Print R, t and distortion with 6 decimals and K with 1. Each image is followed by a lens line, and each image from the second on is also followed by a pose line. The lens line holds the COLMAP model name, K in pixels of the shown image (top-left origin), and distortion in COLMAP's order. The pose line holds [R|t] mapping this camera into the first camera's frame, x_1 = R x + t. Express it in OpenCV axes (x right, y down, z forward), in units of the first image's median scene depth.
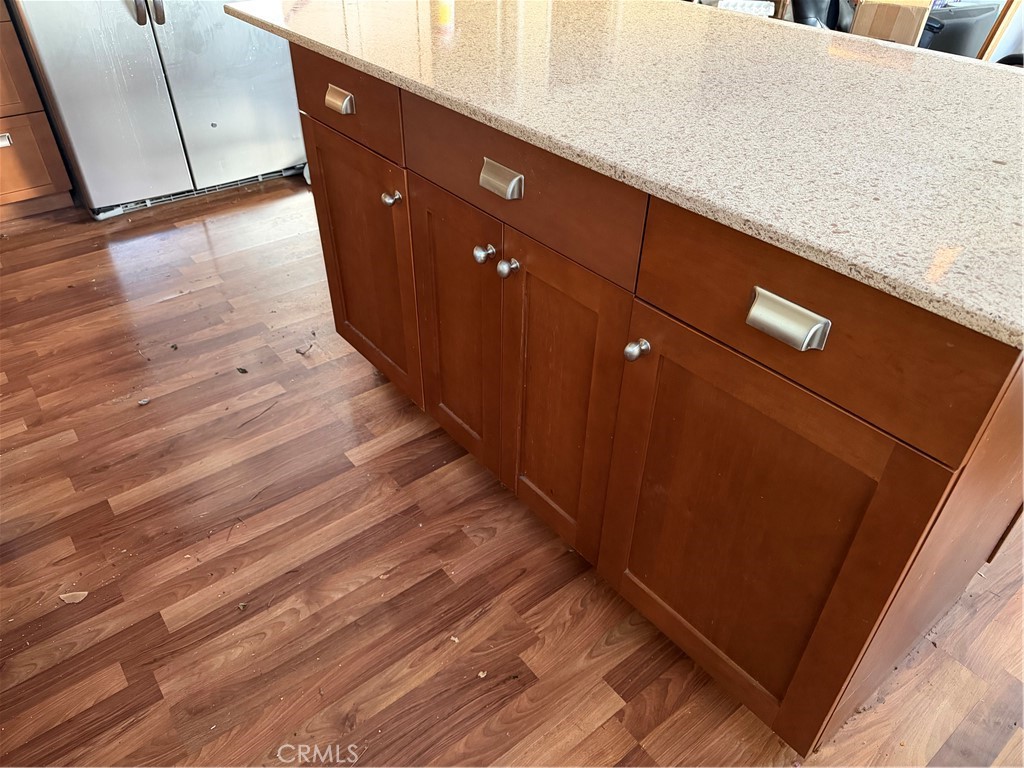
lens RADIAL K [[728.5, 0, 503.3], [0, 728.5, 379.3], [0, 0, 1]] dist [0.018632, -0.025036]
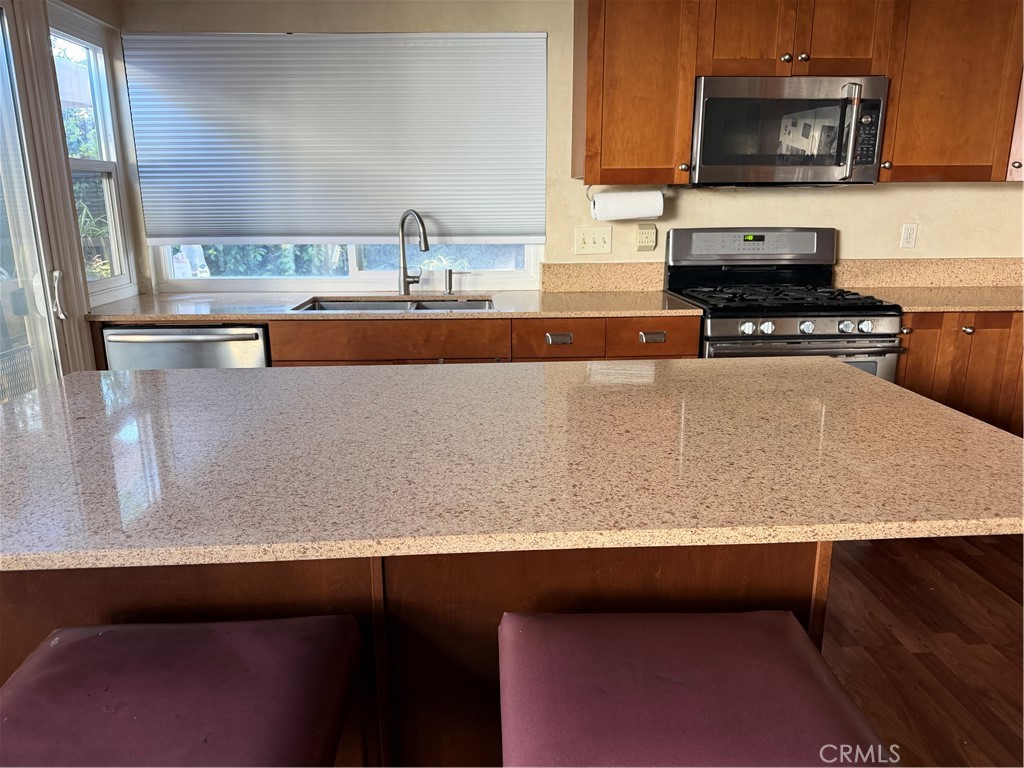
lens RADIAL K [[728.5, 0, 506.0], [0, 728.5, 386.1], [0, 0, 1]] dist [0.018632, -0.025036]
pose [[-0.576823, 0.190744, -0.794287, 0.931297], [-0.486261, 0.701132, 0.521502, -1.042323], [0.656374, 0.687045, -0.311678, 1.371253]]
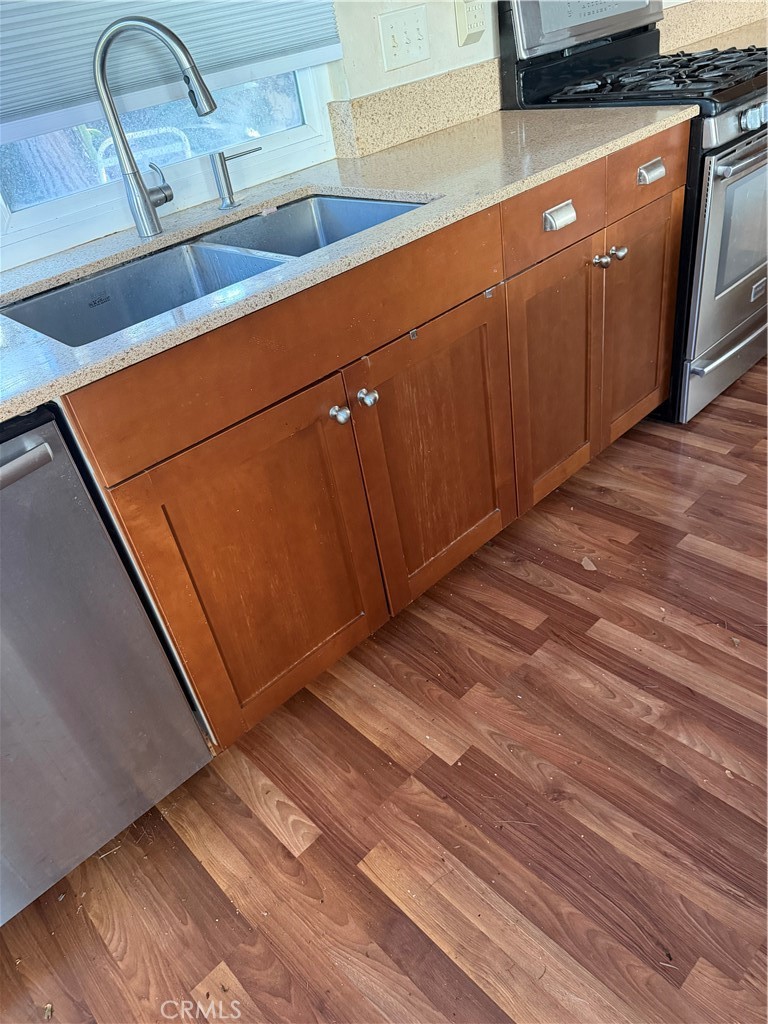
lens RADIAL K [[728.5, 0, 380.9], [0, 728.5, 514.6], [0, 0, 1]] dist [0.018632, -0.025036]
pose [[0.087672, 0.562330, -0.822252, 0.361918], [-0.459743, 0.755105, 0.467390, -0.188177], [0.883714, 0.337047, 0.324729, 0.269947]]
